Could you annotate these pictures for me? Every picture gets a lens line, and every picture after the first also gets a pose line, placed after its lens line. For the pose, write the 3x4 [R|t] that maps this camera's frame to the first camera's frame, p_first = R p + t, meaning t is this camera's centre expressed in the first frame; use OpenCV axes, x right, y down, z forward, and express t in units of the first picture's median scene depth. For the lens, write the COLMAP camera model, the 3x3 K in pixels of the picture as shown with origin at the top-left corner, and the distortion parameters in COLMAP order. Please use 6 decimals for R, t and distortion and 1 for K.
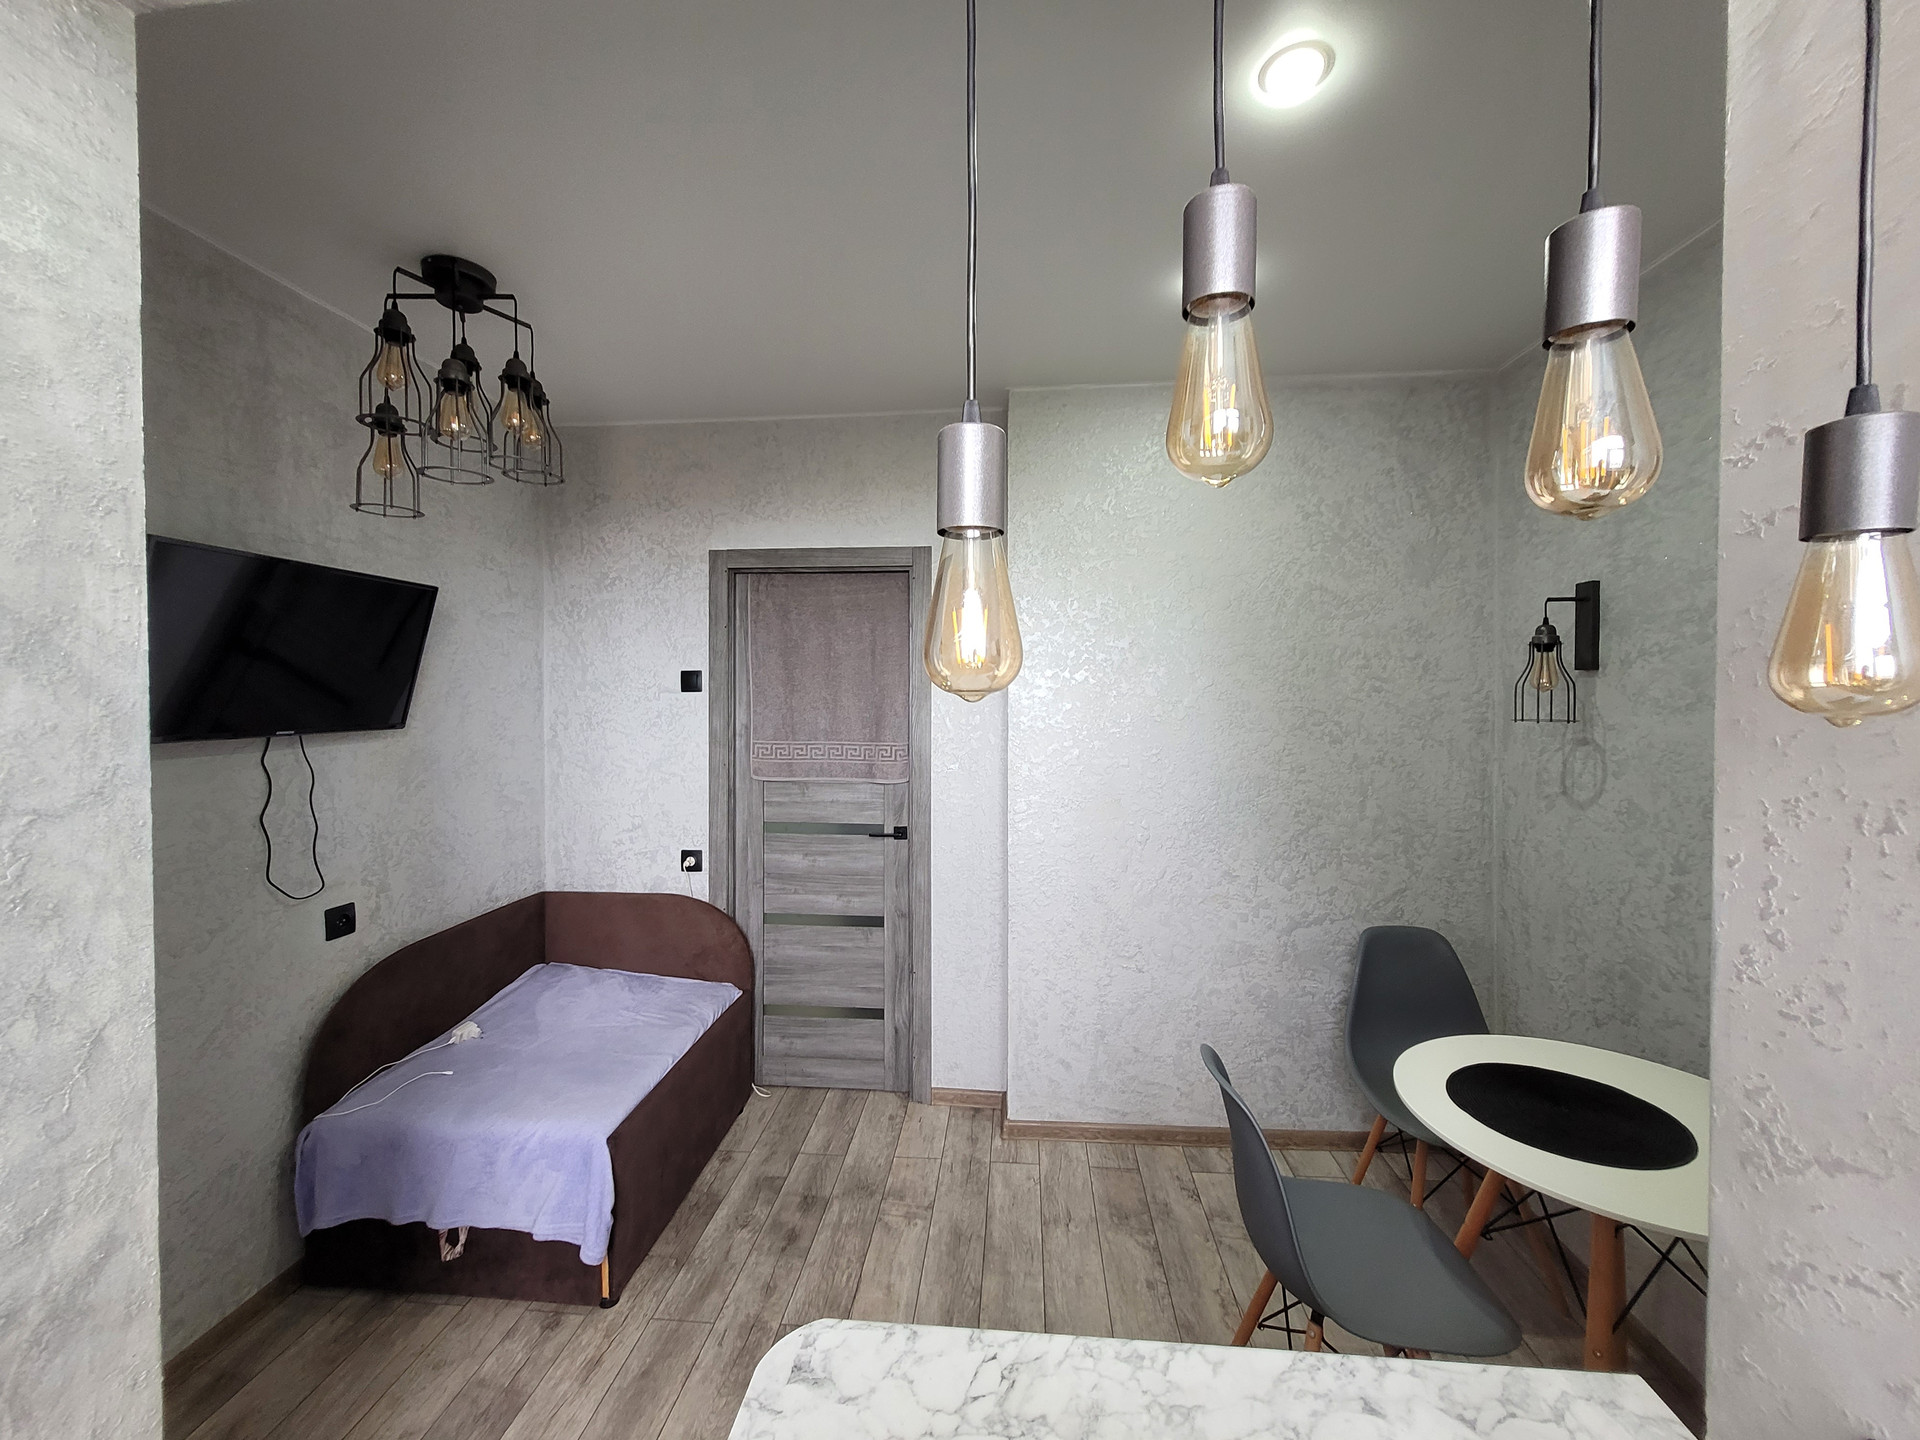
lens RADIAL K [[752.6, 0, 960.9], [0, 752.6, 706.9], [0, 0, 1]] dist [0.001078, -0.000710]
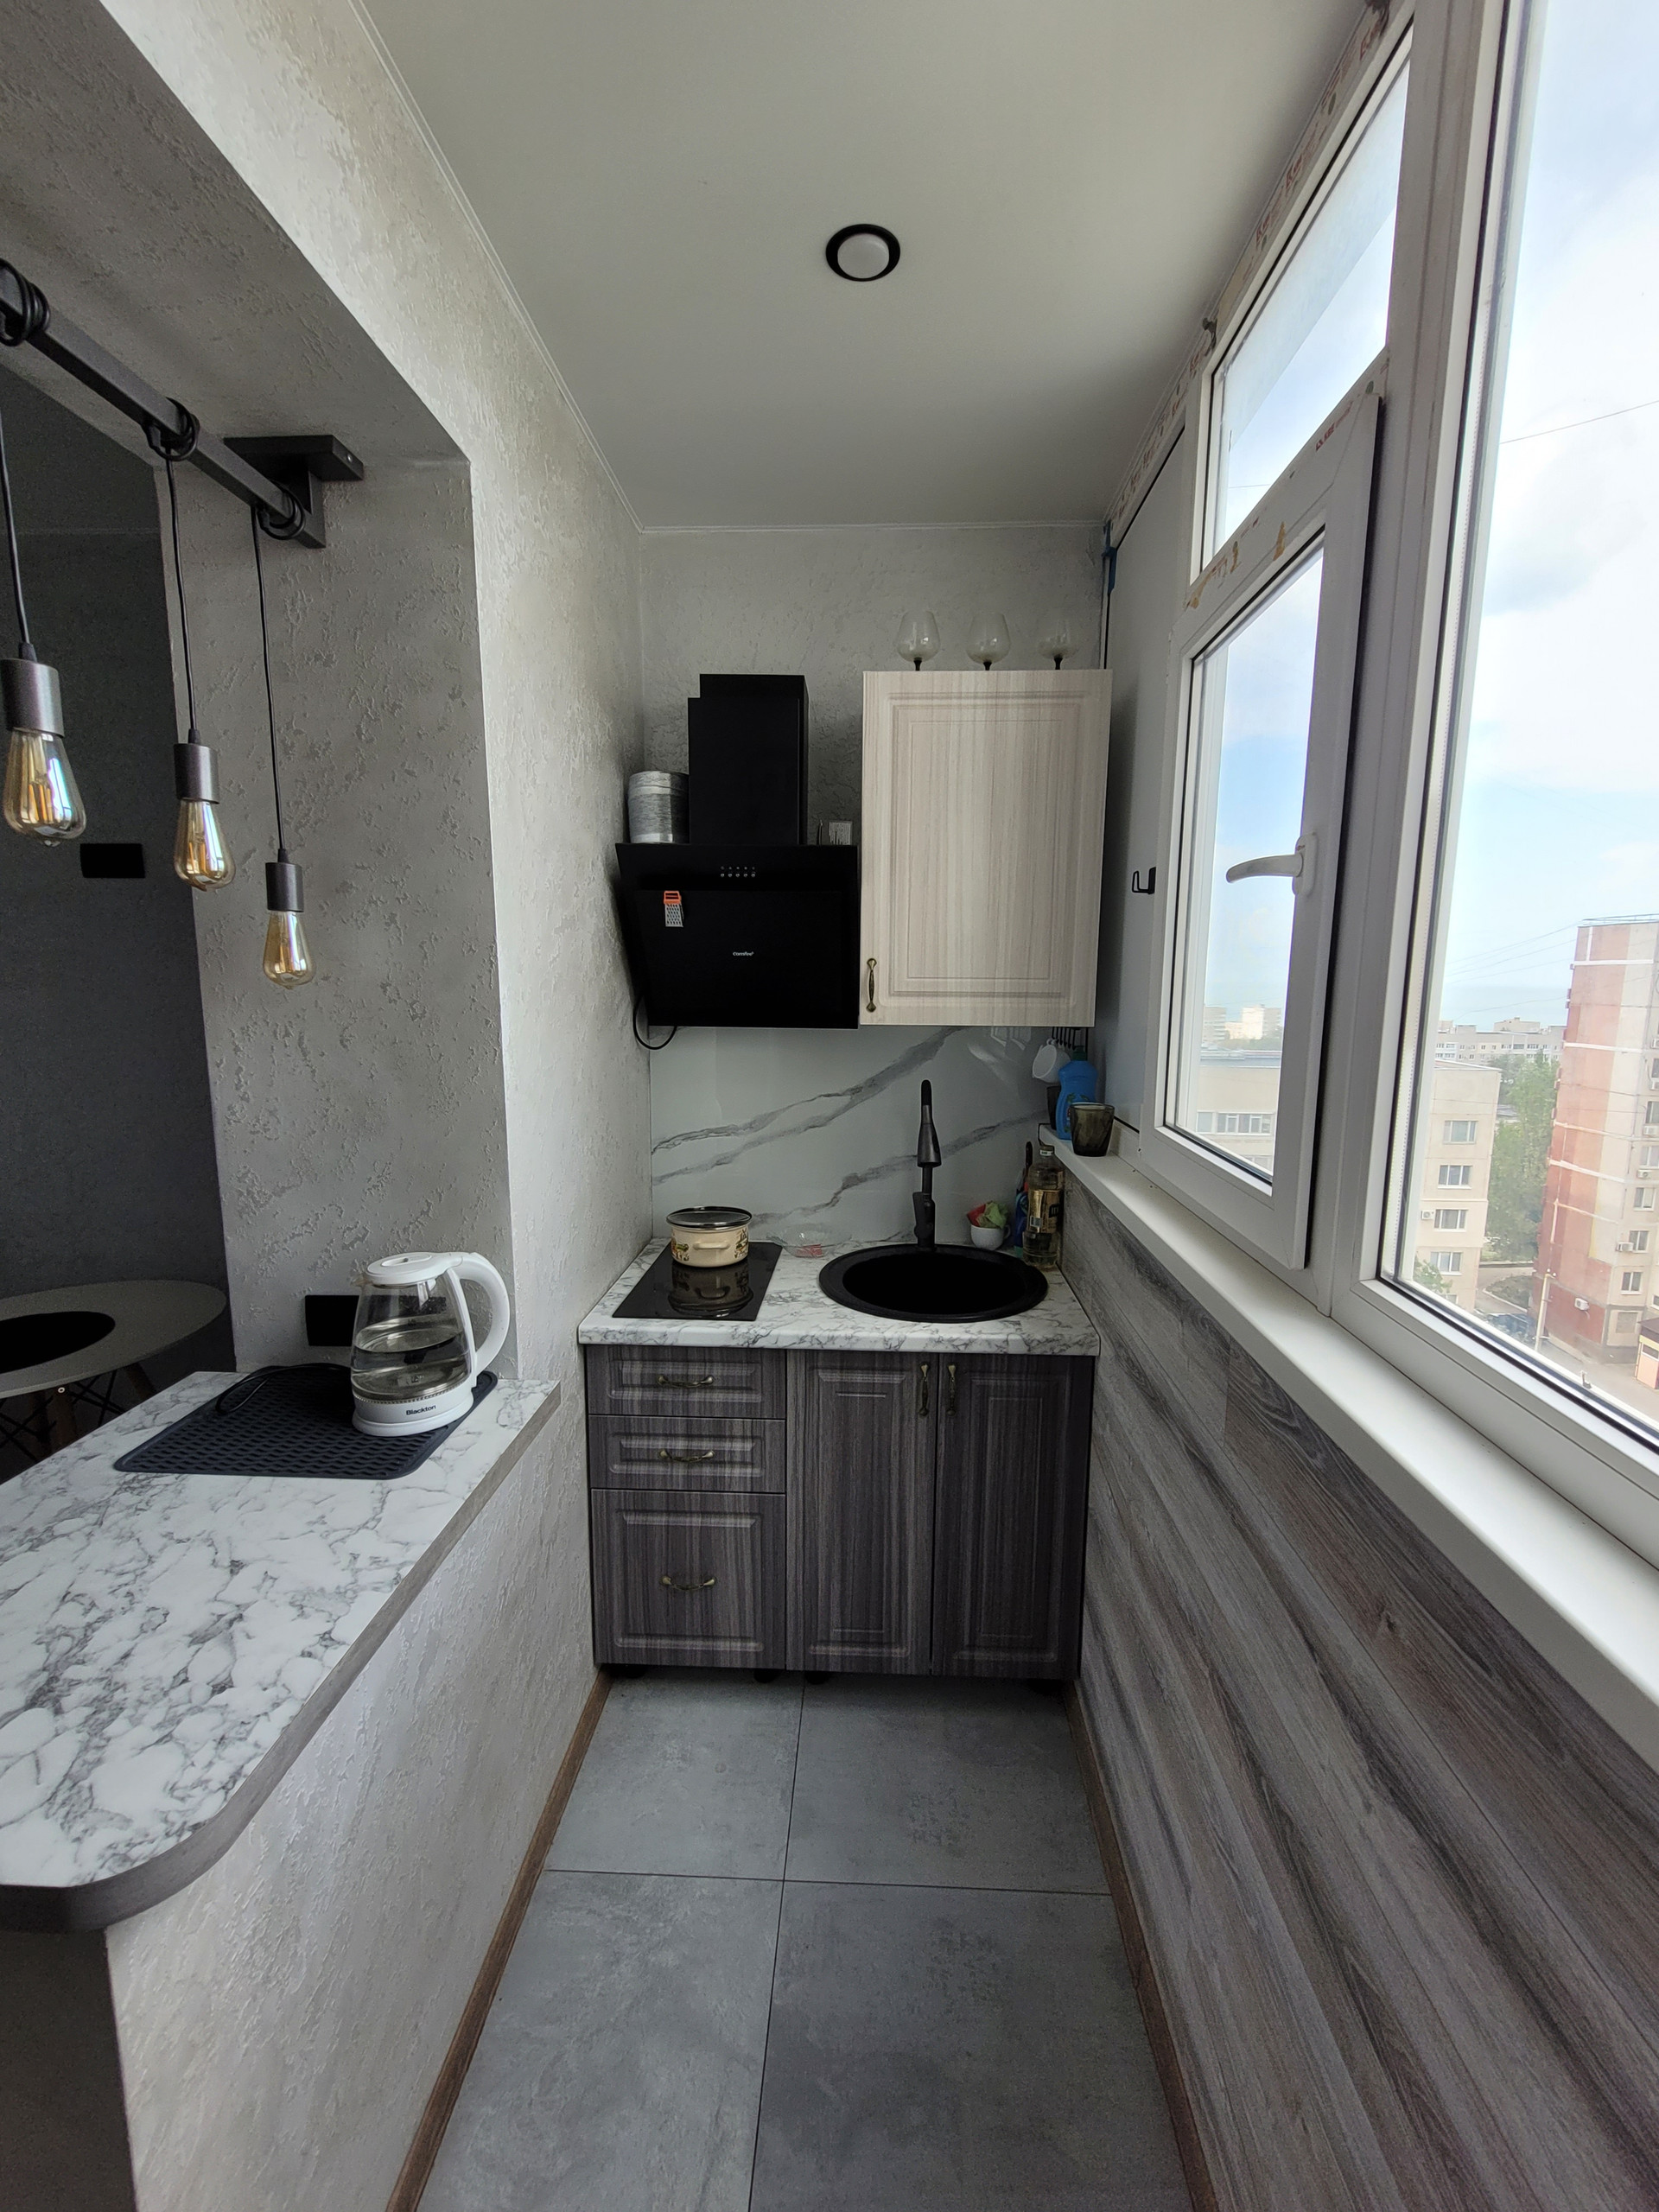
lens RADIAL K [[914.8, 0, 858.5], [0, 914.8, 1110.8], [0, 0, 1]] dist [-0.001477, -0.000596]
pose [[-0.065350, -0.143720, 0.987458, -0.406660], [0.005751, 0.989503, 0.144398, -0.000017], [-0.997846, 0.015115, -0.063837, -0.136185]]
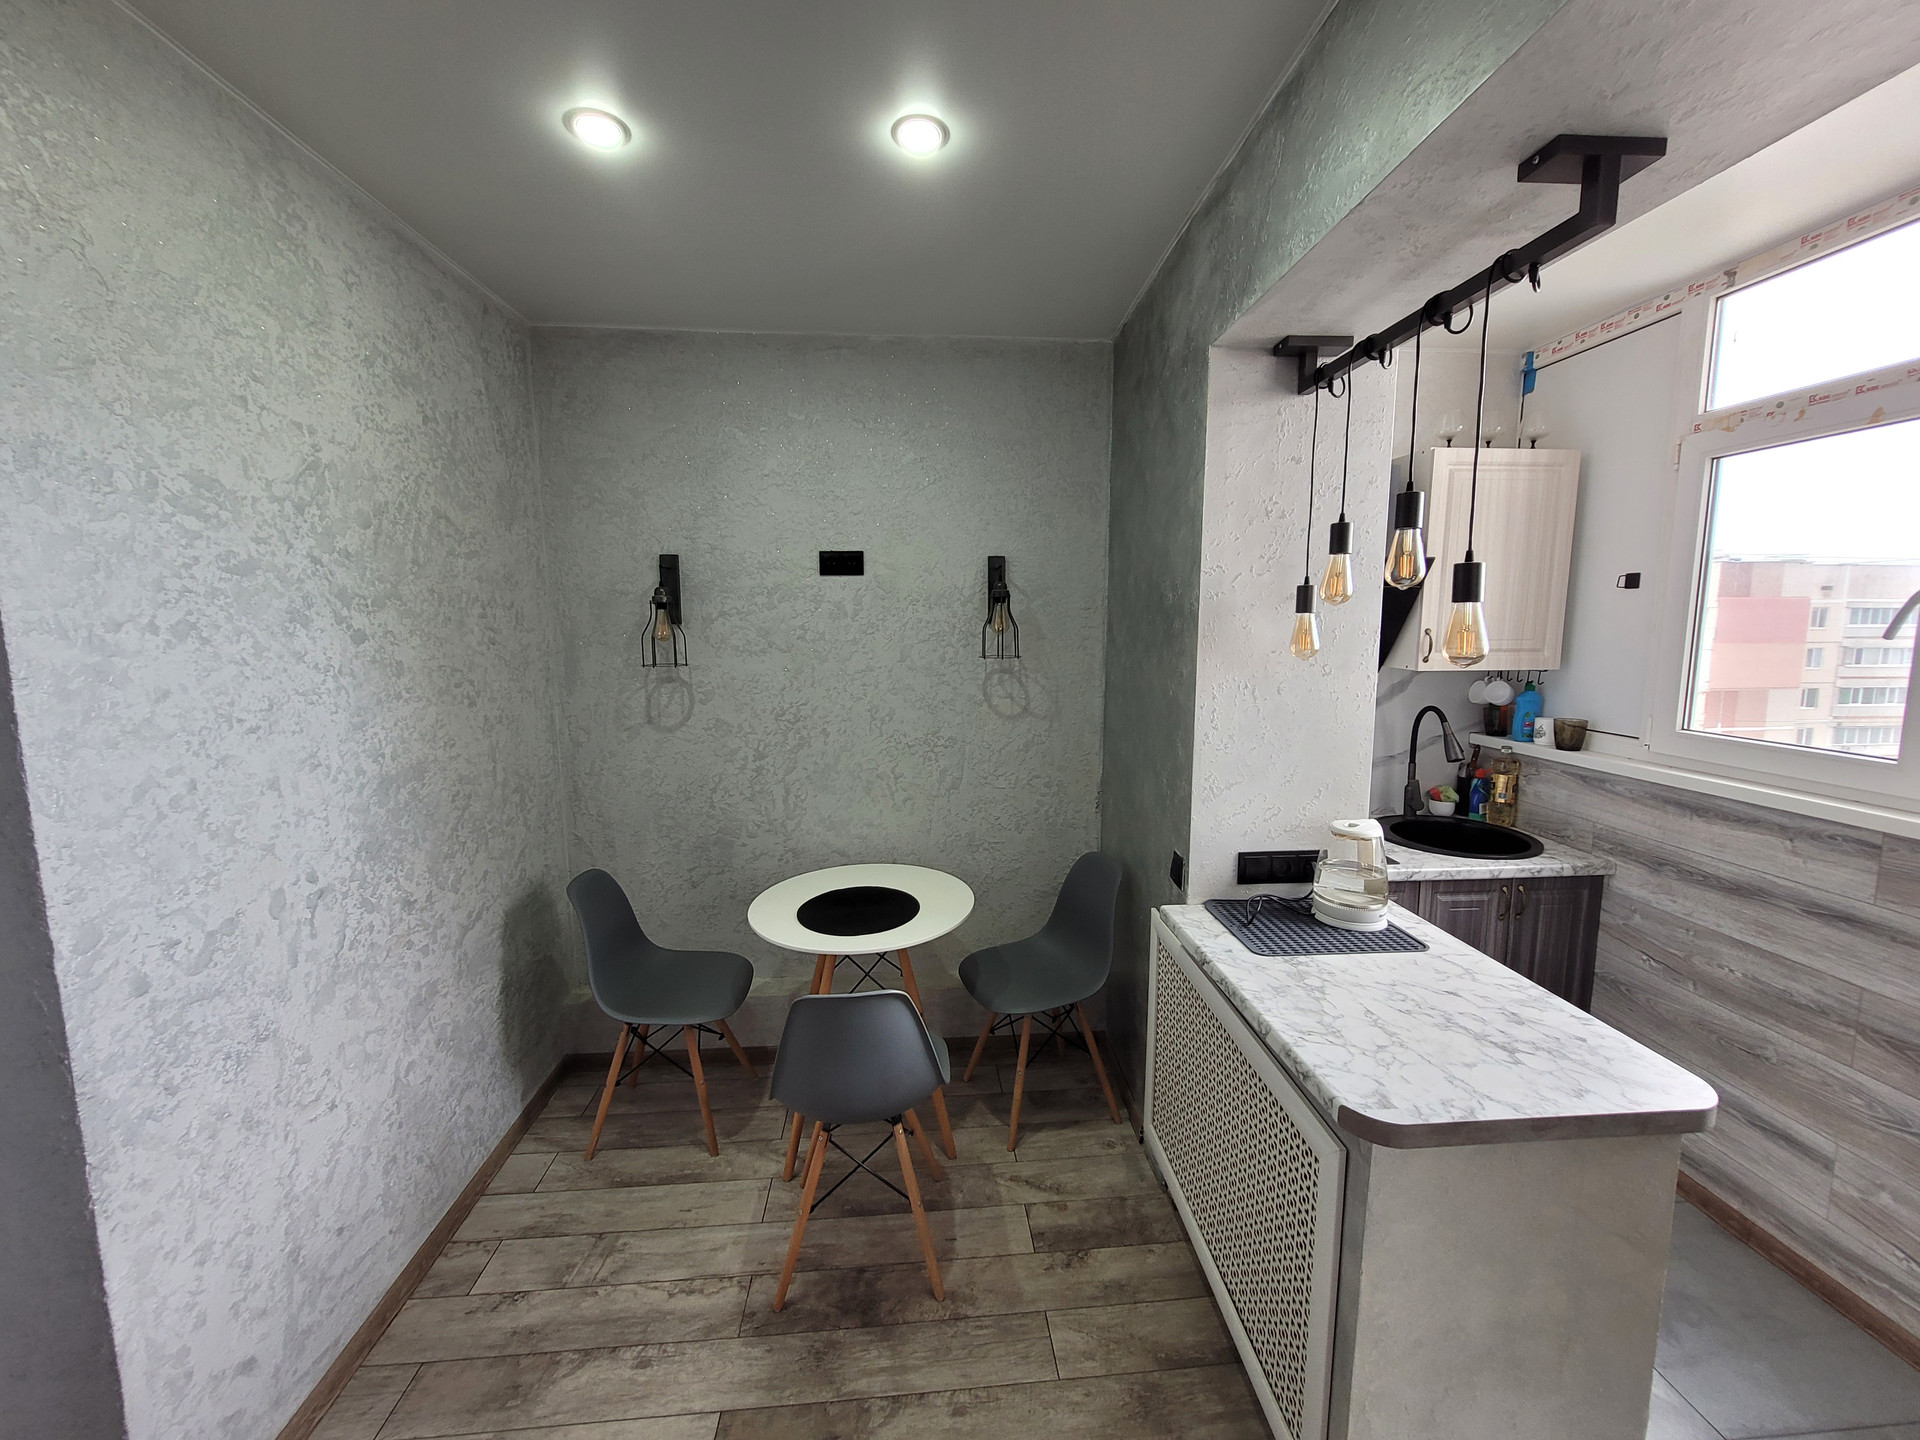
lens RADIAL K [[752.6, 0, 960.9], [0, 752.6, 706.9], [0, 0, 1]] dist [0.001078, -0.000710]
pose [[-0.171134, -0.109631, 0.979129, -0.518381], [0.018372, 0.993262, 0.114425, -0.045545], [-0.985076, 0.037571, -0.167967, 0.721432]]
